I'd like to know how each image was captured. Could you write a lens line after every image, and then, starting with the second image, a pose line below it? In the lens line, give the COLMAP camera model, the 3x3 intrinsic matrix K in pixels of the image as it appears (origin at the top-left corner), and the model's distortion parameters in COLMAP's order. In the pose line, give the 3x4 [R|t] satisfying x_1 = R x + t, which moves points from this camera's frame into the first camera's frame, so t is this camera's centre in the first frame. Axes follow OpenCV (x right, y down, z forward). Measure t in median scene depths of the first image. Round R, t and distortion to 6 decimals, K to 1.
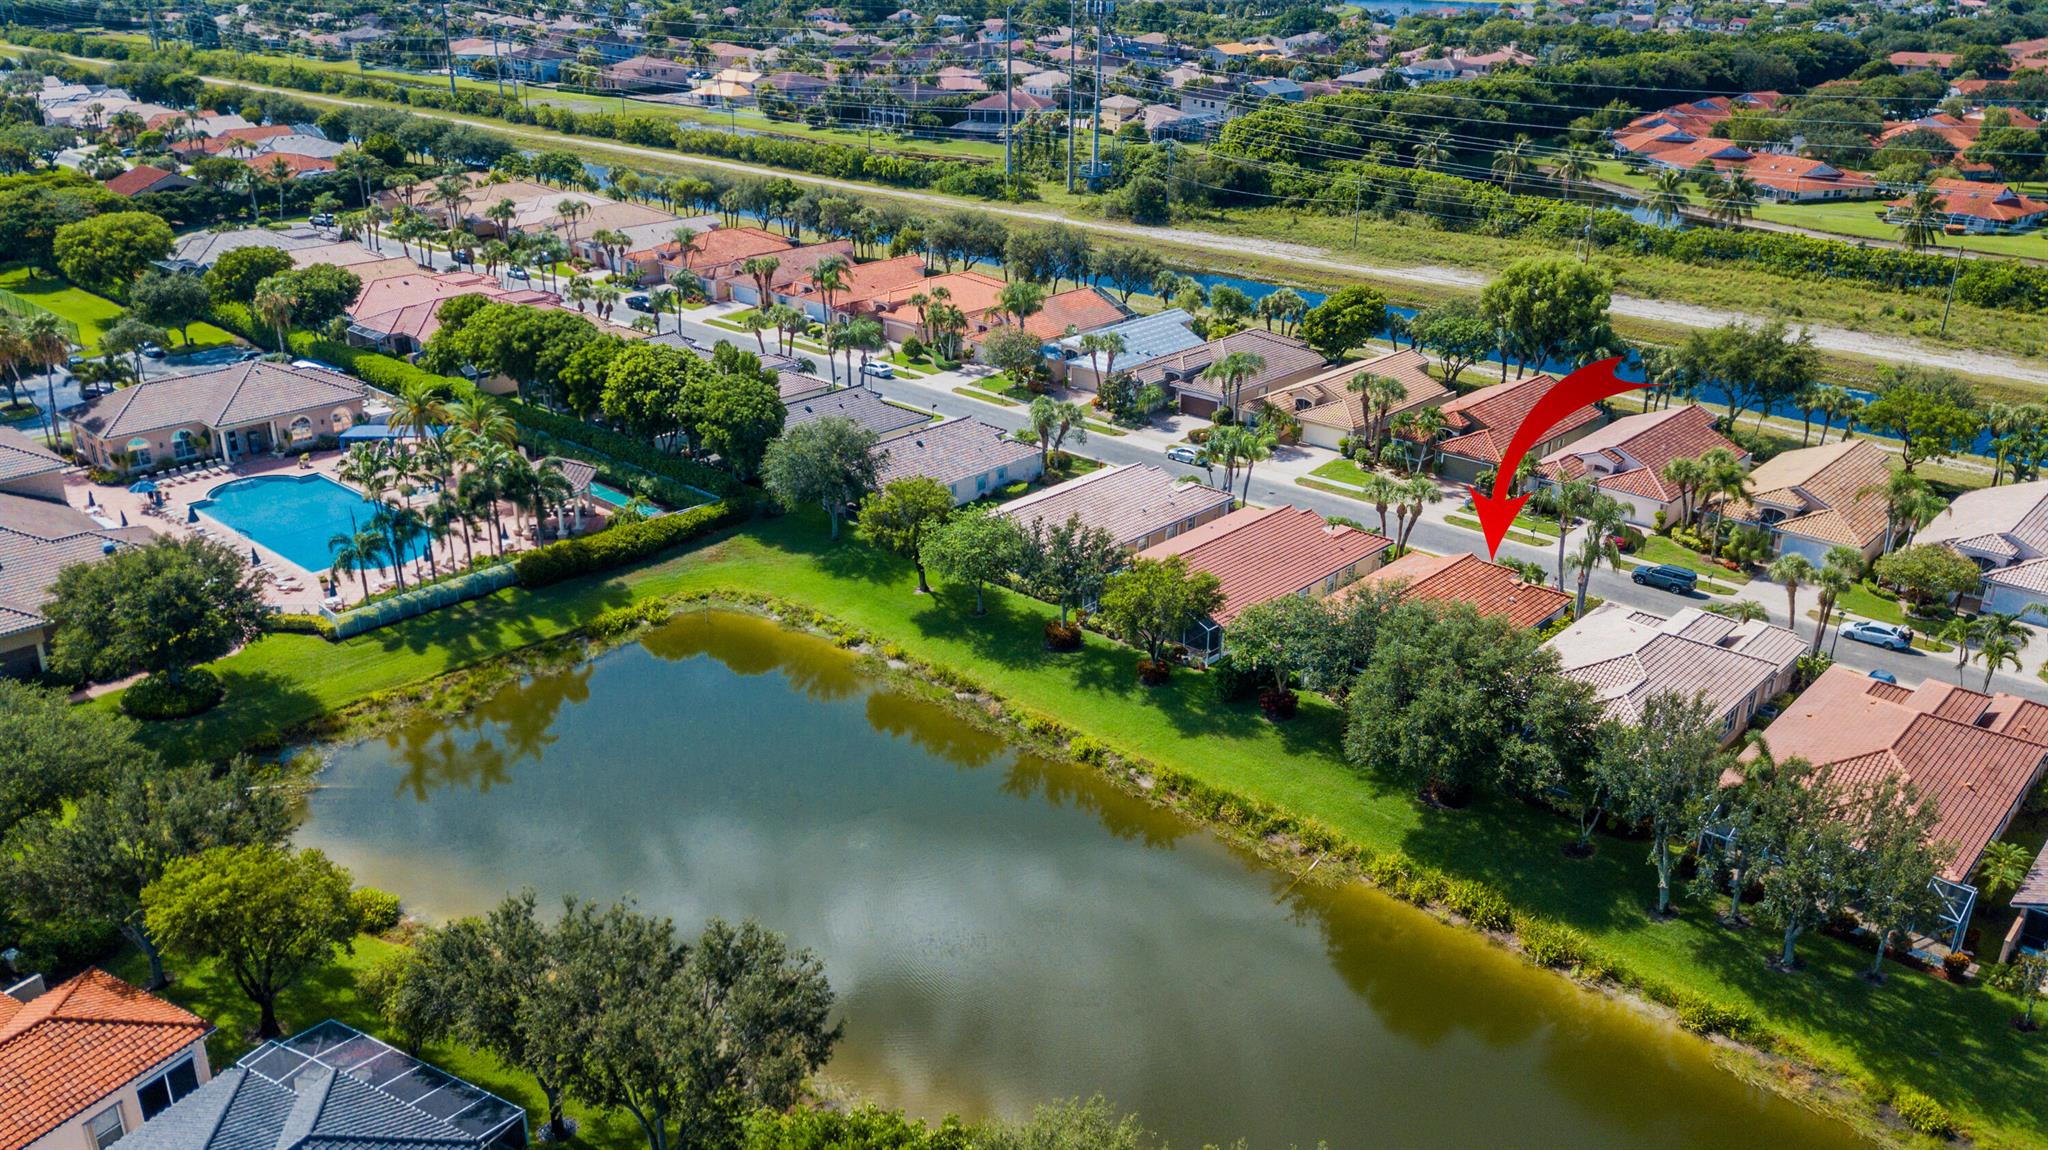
lens RADIAL K [[1569.8, 0, 1024.0], [0, 1569.8, 575.0], [0, 0, 1]] dist [0.053009, -0.123207]
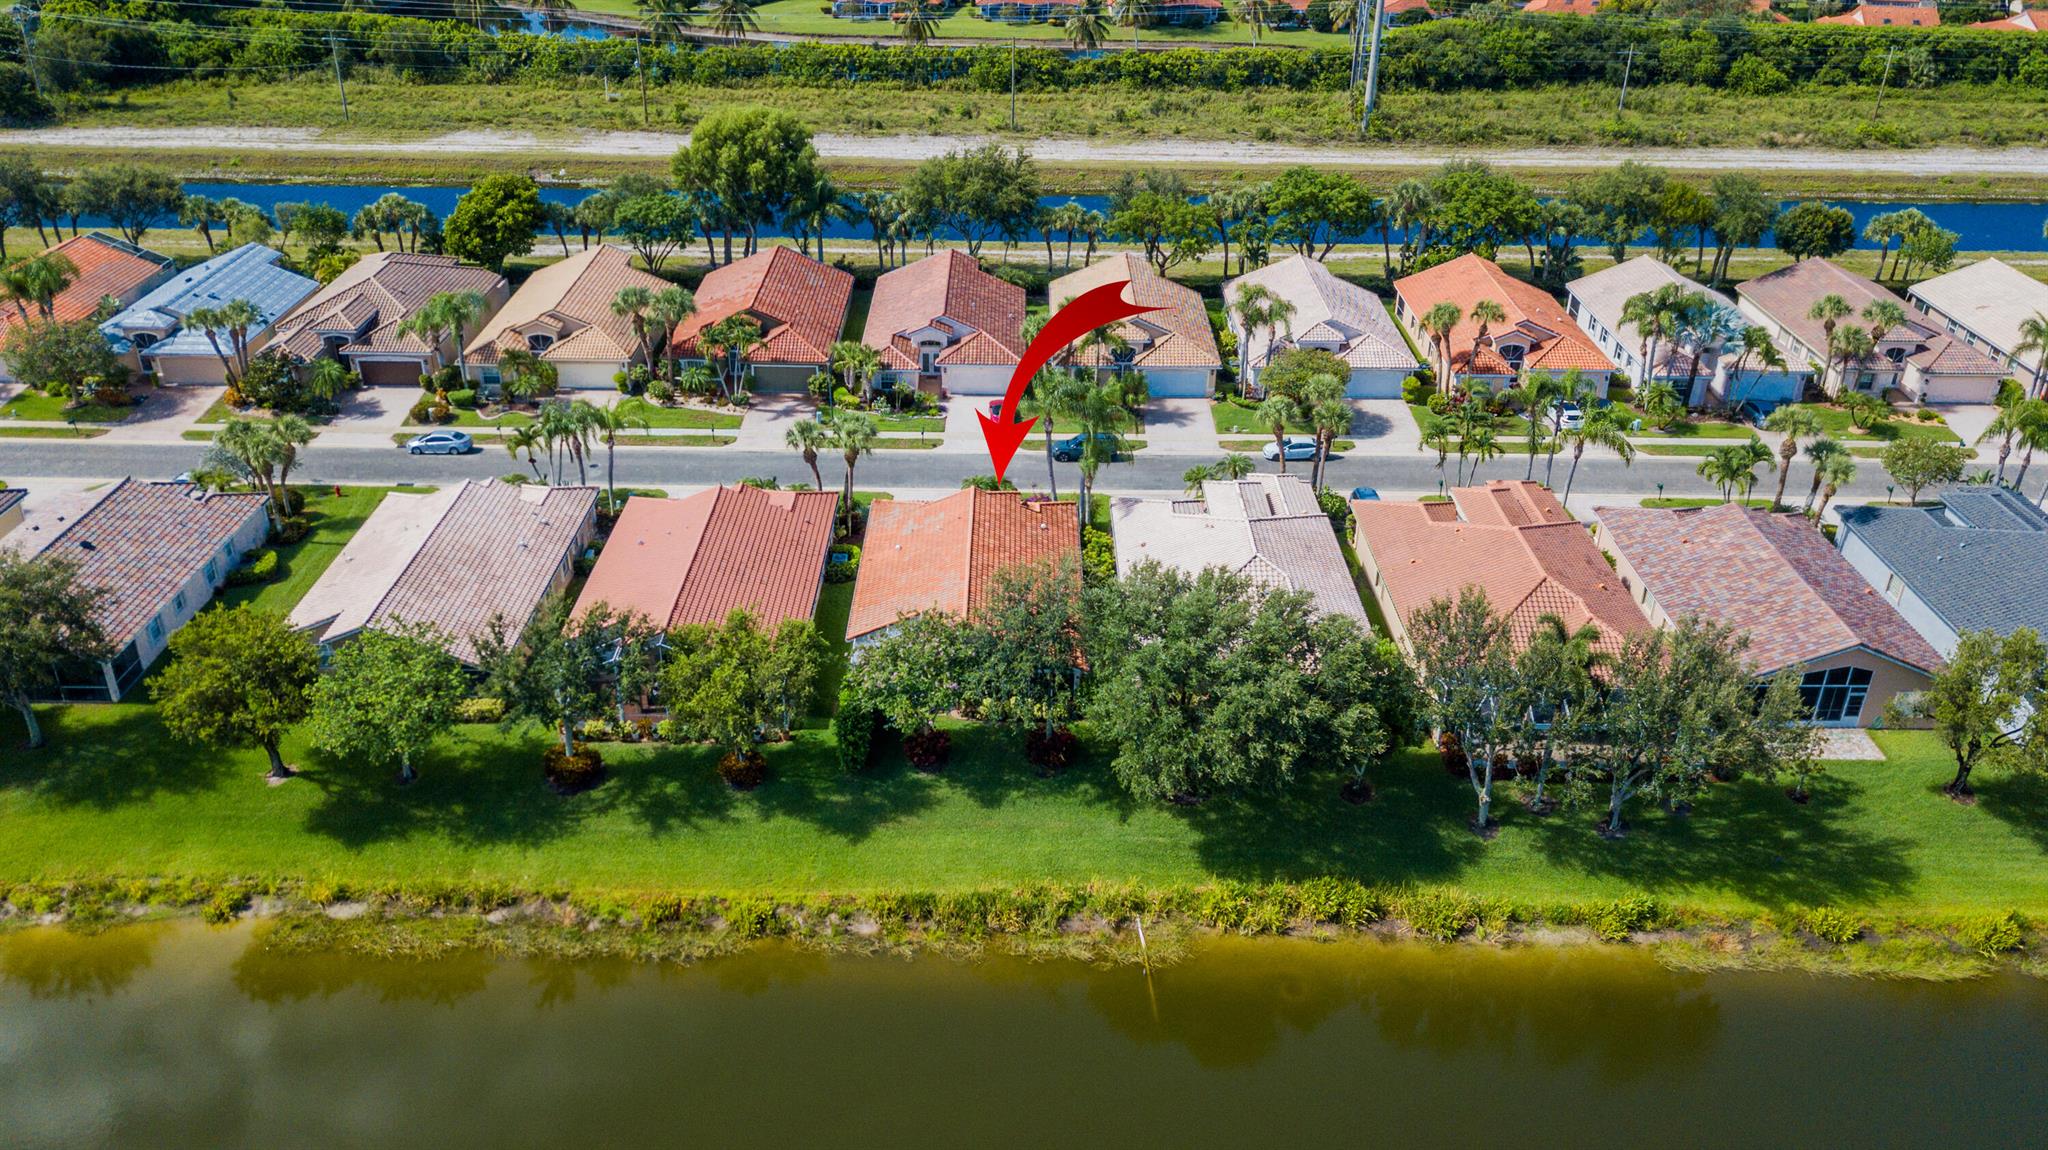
lens RADIAL K [[1569.8, 0, 1024.0], [0, 1569.8, 575.0], [0, 0, 1]] dist [0.053009, -0.123207]
pose [[0.729084, -0.319484, 0.605281, -0.163455], [0.250095, 0.947570, 0.198905, -0.094798], [-0.637094, 0.006359, 0.770760, 0.241880]]
